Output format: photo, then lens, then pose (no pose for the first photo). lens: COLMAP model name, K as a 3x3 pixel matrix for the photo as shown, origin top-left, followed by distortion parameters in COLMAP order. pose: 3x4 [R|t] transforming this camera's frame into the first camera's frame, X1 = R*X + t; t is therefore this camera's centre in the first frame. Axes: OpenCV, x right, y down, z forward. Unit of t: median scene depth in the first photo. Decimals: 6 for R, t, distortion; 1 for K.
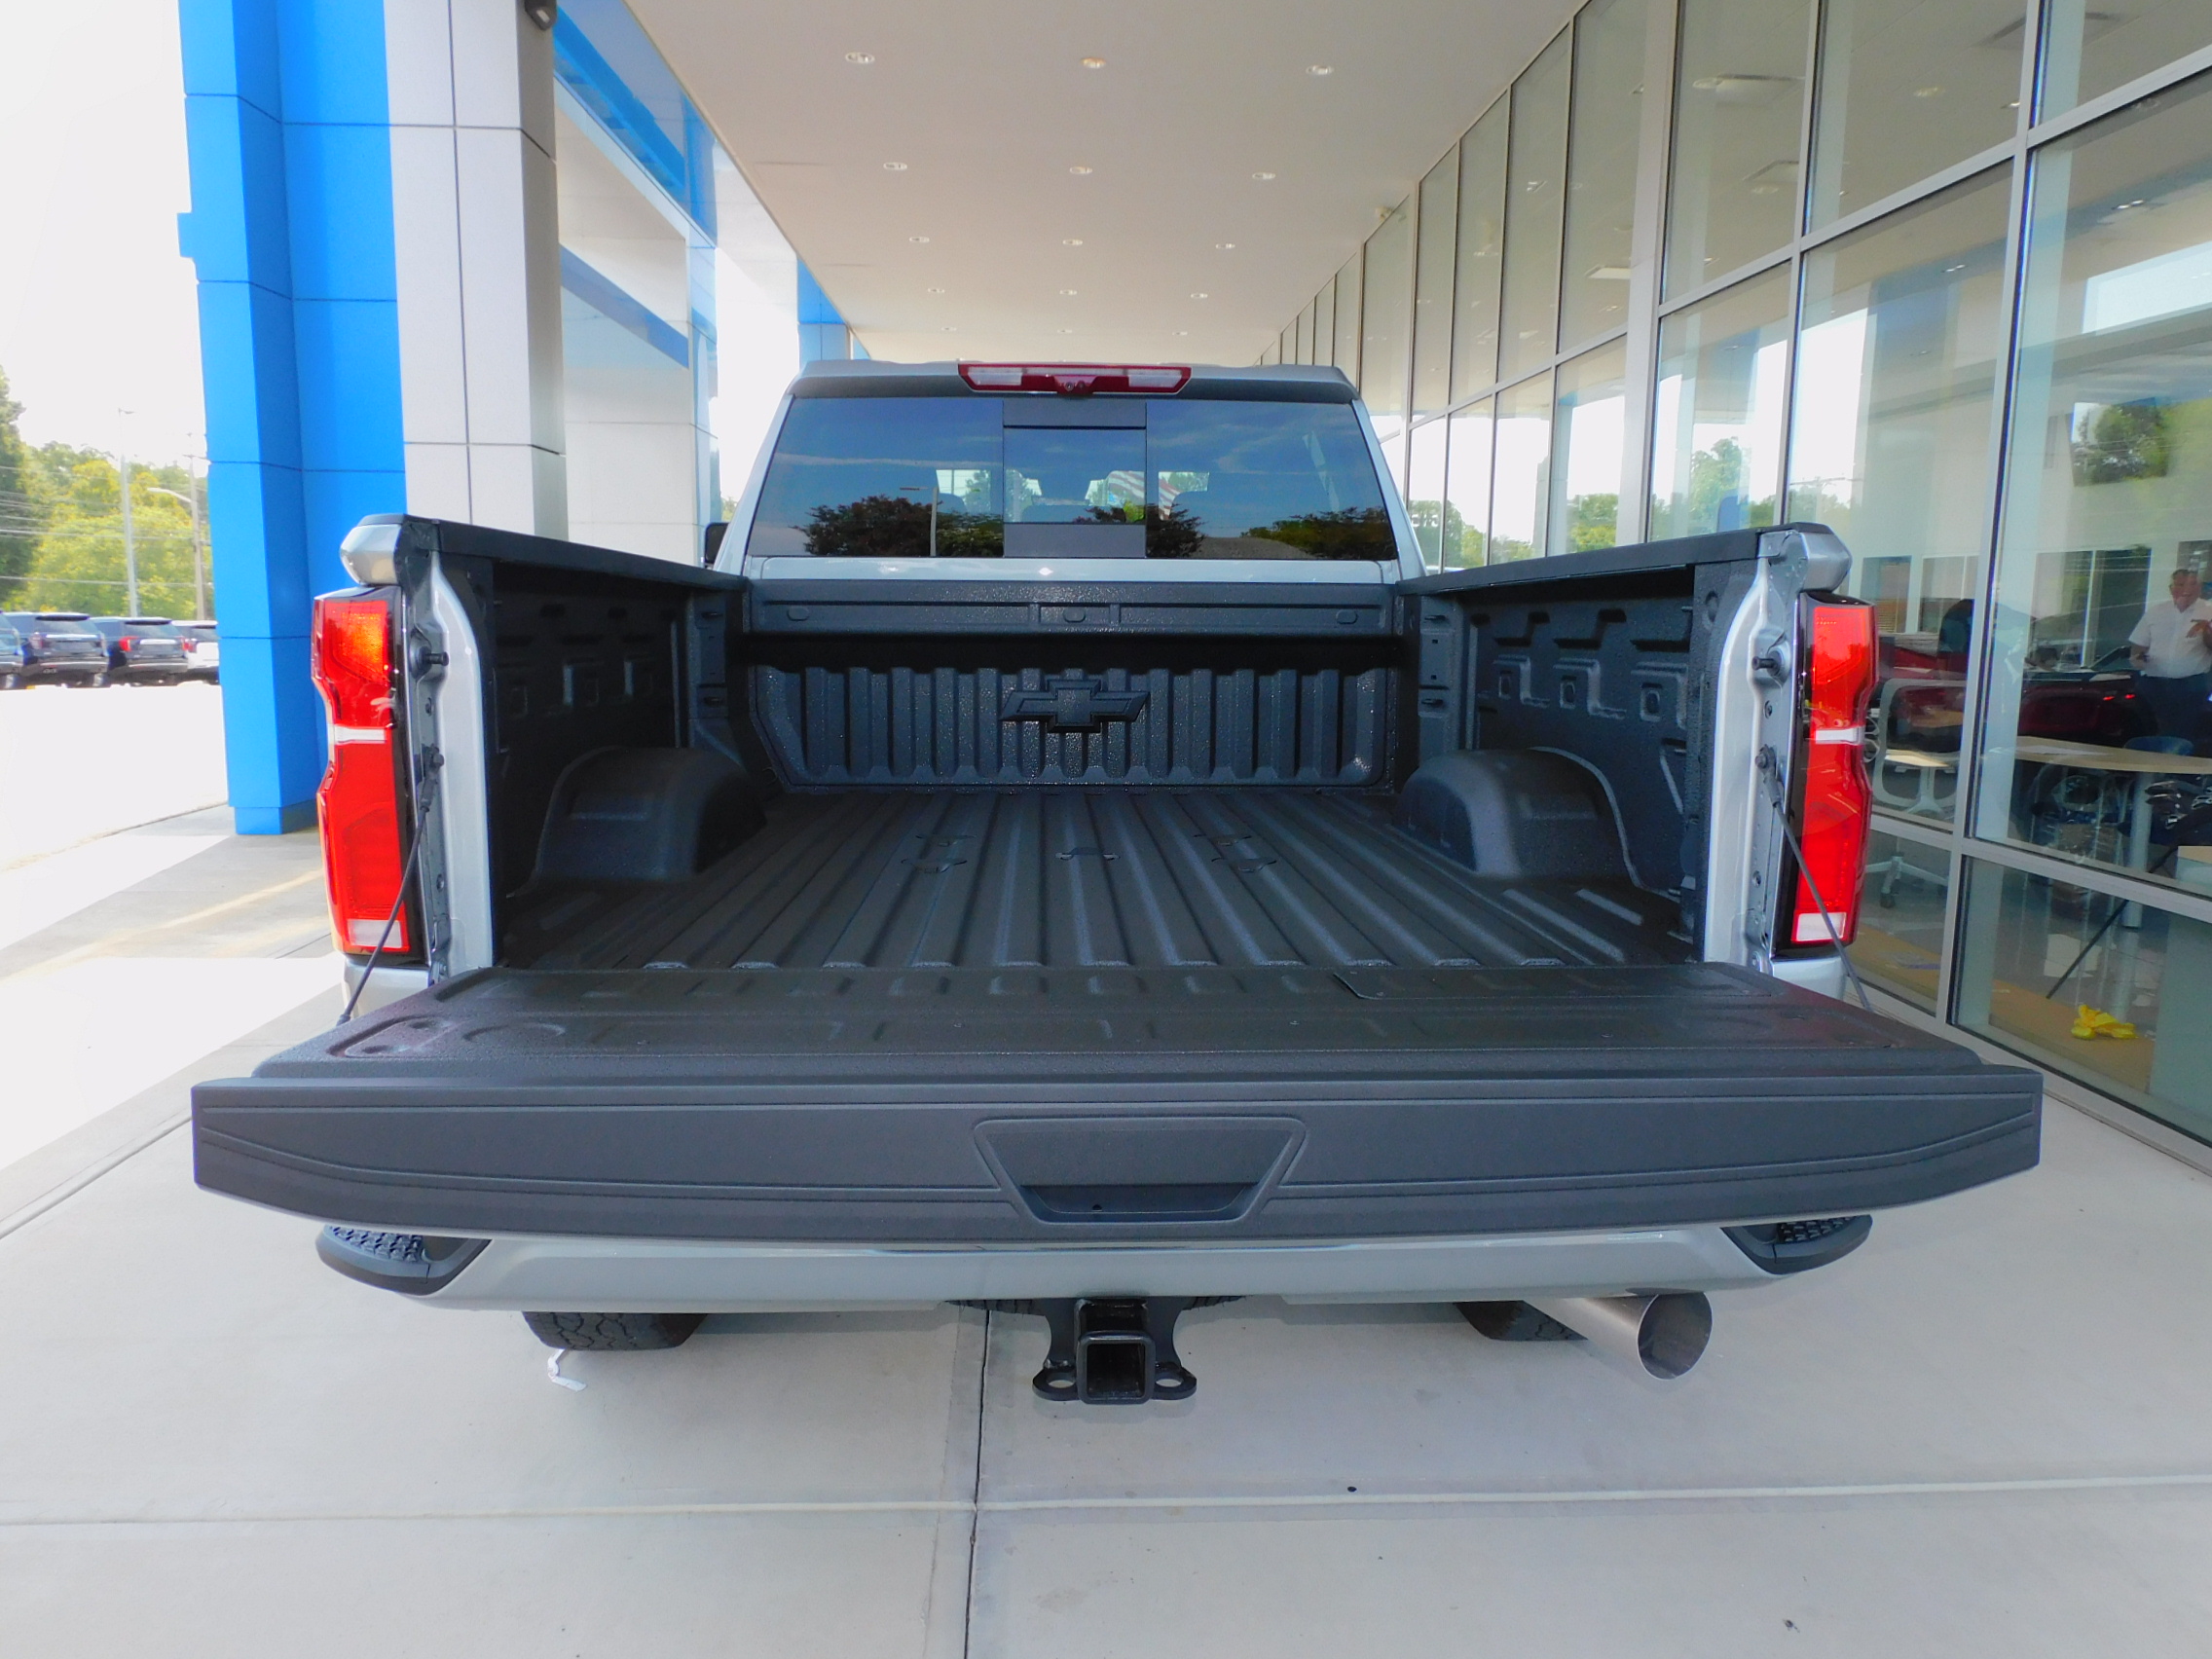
lens RADIAL K [[1575.7, 0, 1110.2], [0, 1575.7, 826.6], [0, 0, 1]] dist [-0.007382, -0.008065]
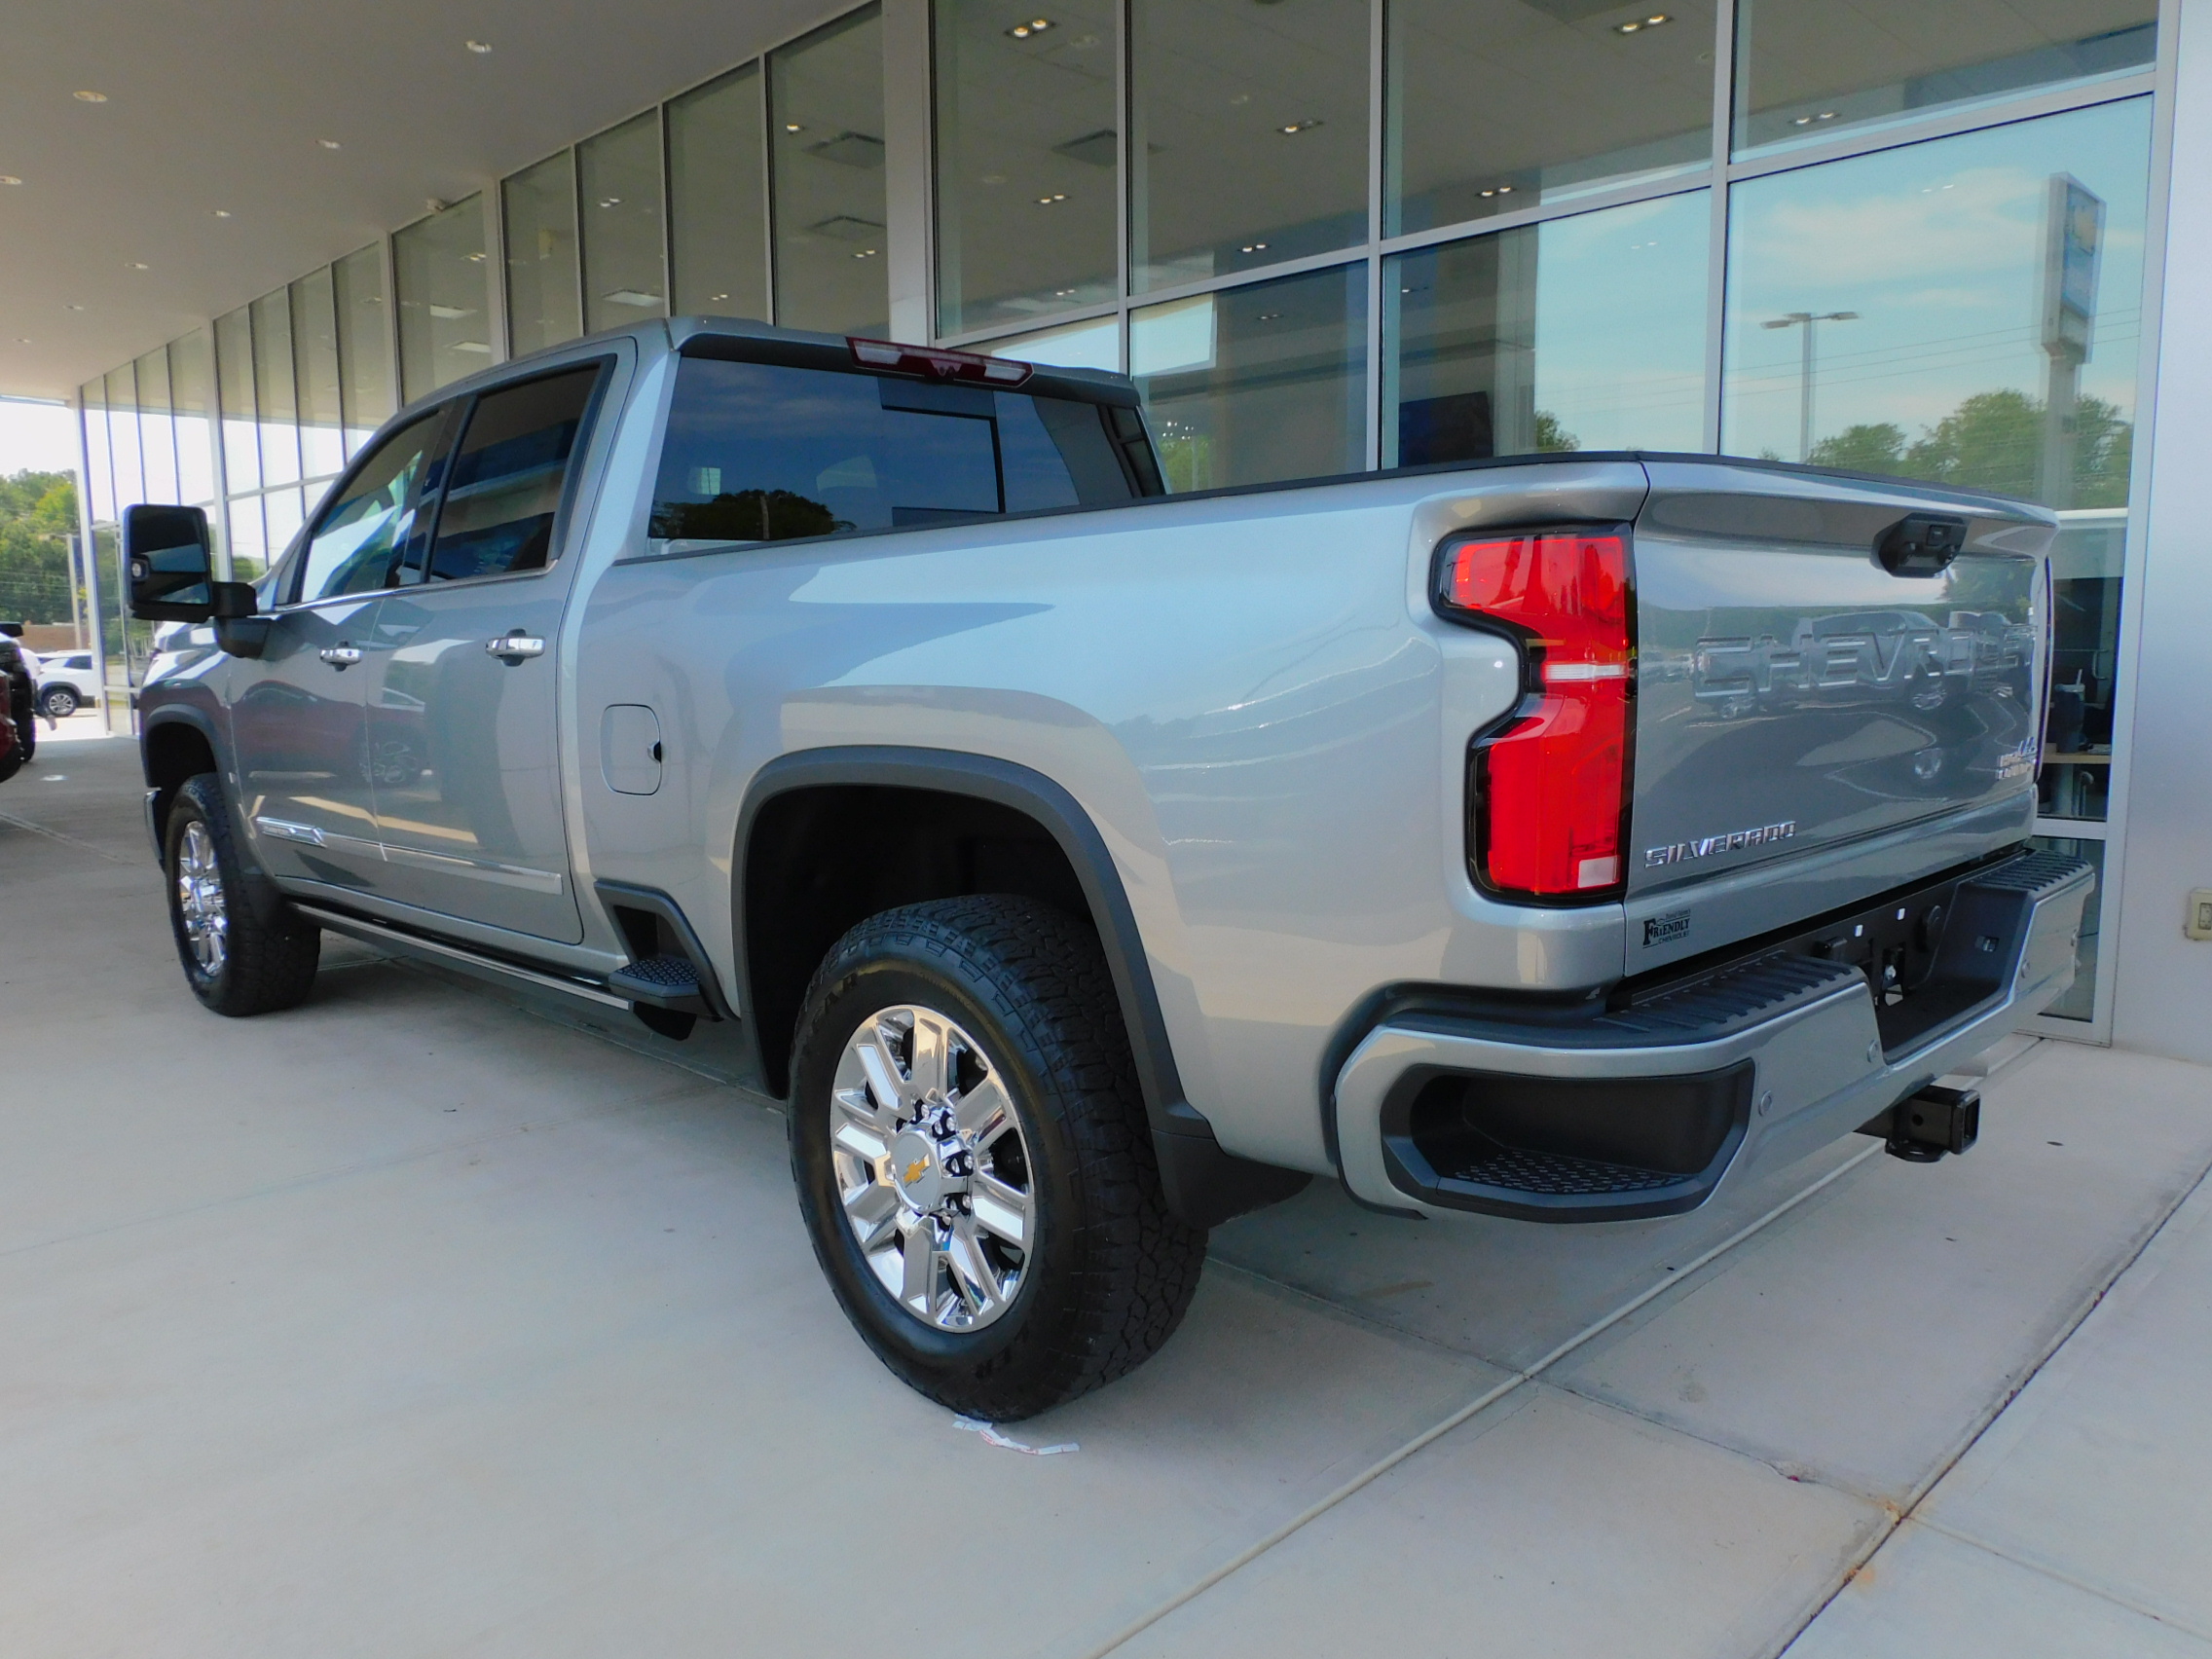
lens RADIAL K [[1575.7, 0, 1116.9], [0, 1575.7, 832.2], [0, 0, 1]] dist [-0.007382, -0.008065]
pose [[0.738692, -0.102895, 0.666144, -0.536461], [0.113112, 0.993188, 0.027981, -0.007916], [-0.664485, 0.054680, 0.745298, 0.181092]]
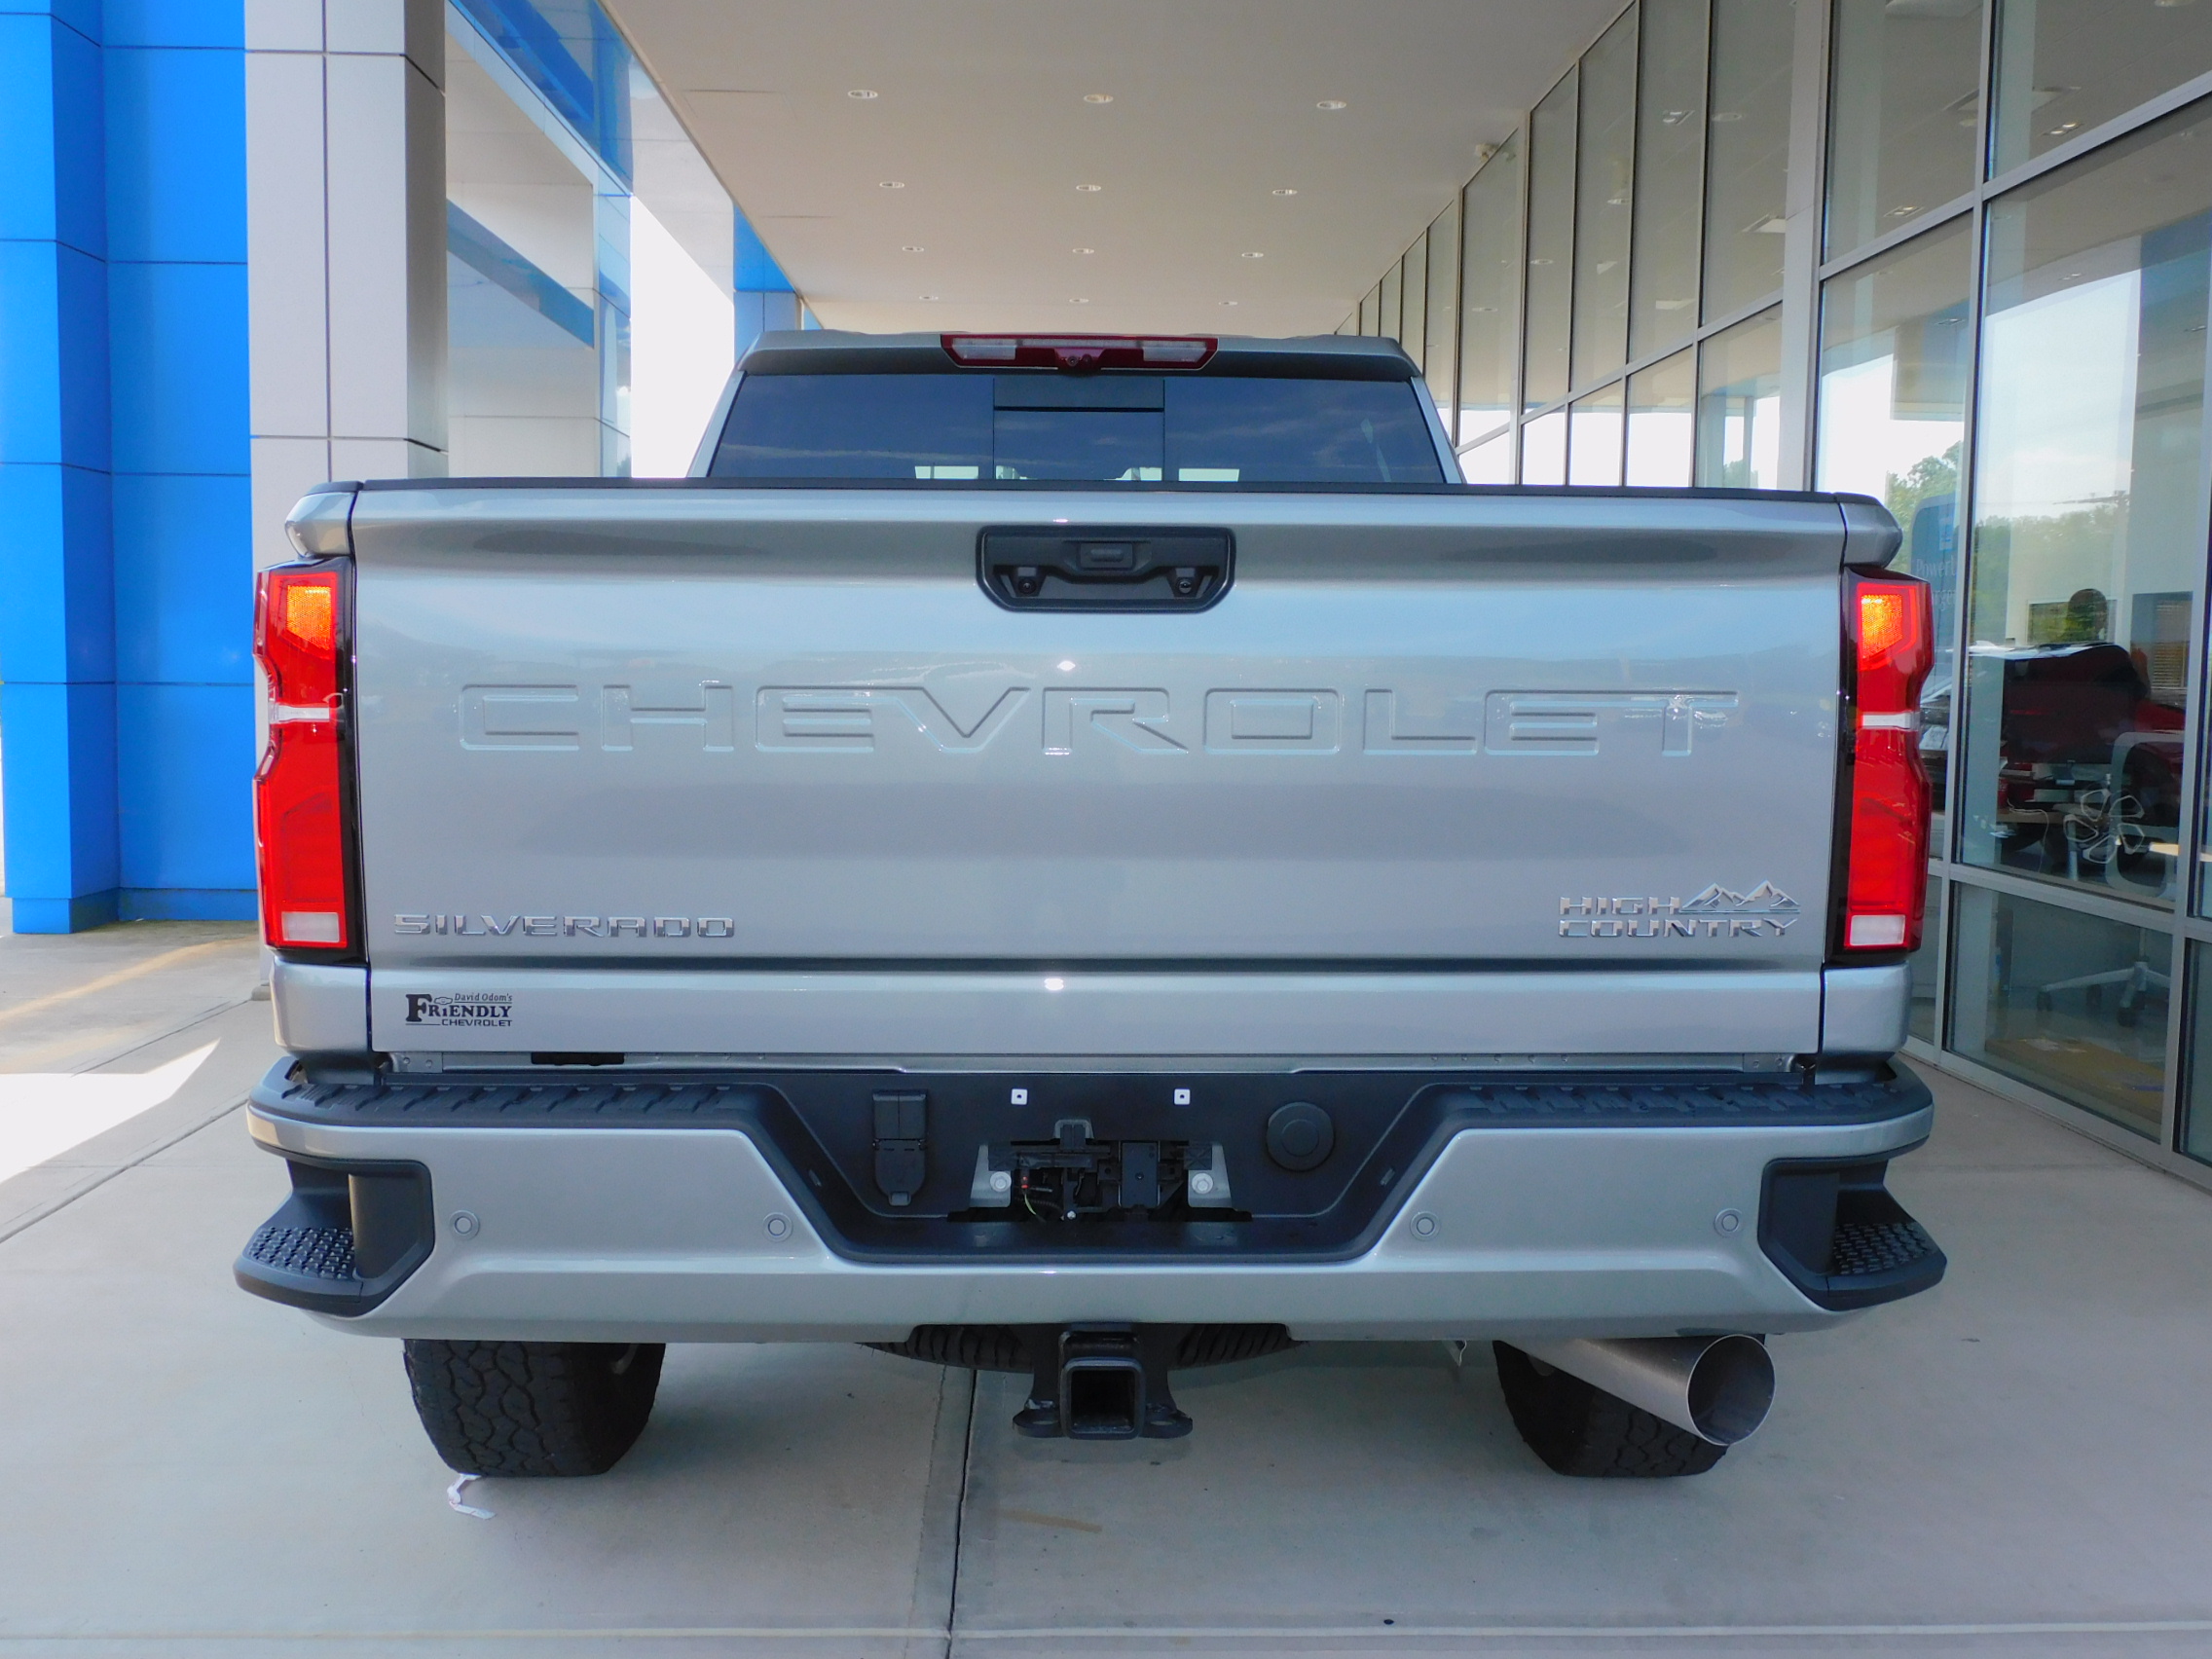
lens RADIAL K [[2128.7, 0, 1108.5], [0, 2128.7, 828.7], [0, 0, 1]] dist [-0.020944, 0.000000]
pose [[0.999879, 0.002608, -0.015305, 0.009629], [-0.003545, 0.998099, -0.061534, 0.033637], [0.015116, 0.061581, 0.997988, -0.099556]]
